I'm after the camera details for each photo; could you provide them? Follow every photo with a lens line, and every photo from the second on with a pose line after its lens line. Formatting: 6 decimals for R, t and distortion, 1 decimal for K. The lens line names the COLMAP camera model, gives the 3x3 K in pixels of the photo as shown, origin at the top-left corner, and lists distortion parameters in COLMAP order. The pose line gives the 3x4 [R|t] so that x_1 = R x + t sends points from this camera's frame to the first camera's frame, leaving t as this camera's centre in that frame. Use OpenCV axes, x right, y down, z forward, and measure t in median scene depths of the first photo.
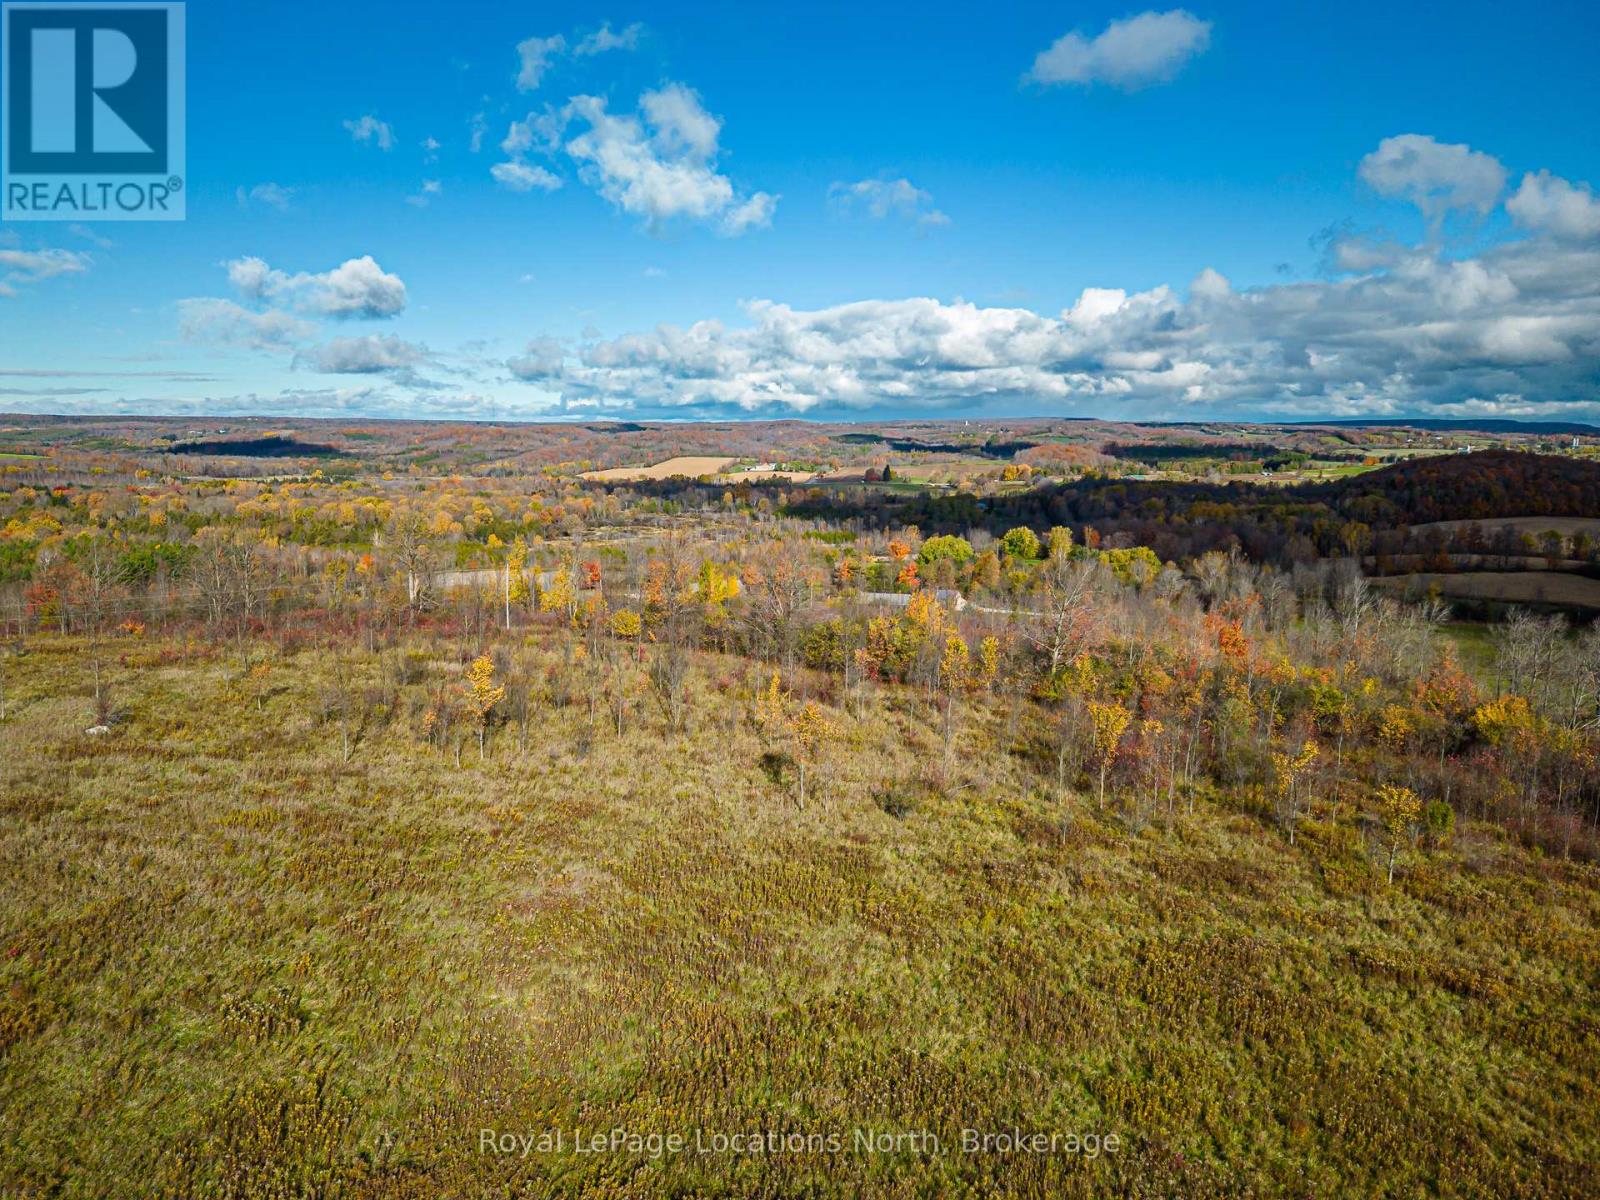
lens RADIAL K [[1111.6, 0, 802.0], [0, 1111.6, 607.2], [0, 0, 1]] dist [0.082017, -0.081994]
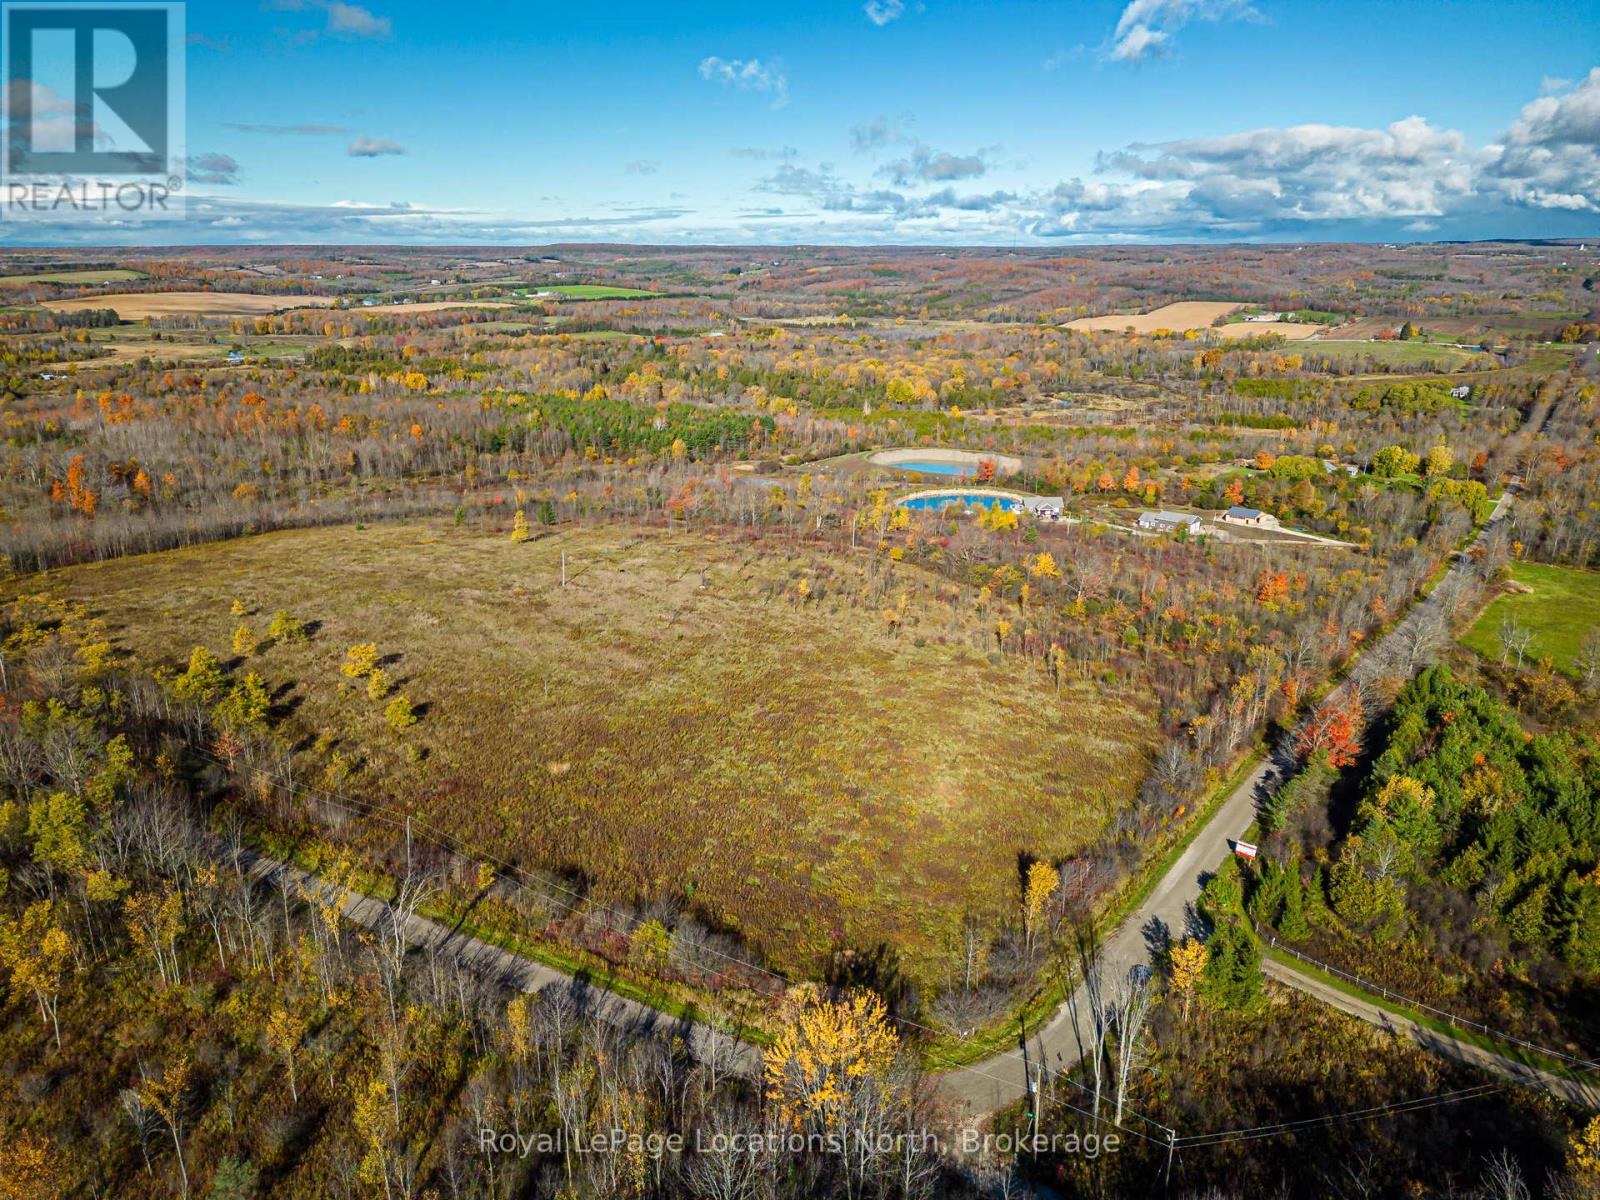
lens RADIAL K [[1111.6, 0, 802.0], [0, 1111.6, 607.2], [0, 0, 1]] dist [0.082017, -0.081994]
pose [[0.900723, 0.135190, -0.412821, 0.086762], [-0.070331, 0.983186, 0.168520, -0.034683], [0.428662, -0.122756, 0.895086, -0.156238]]
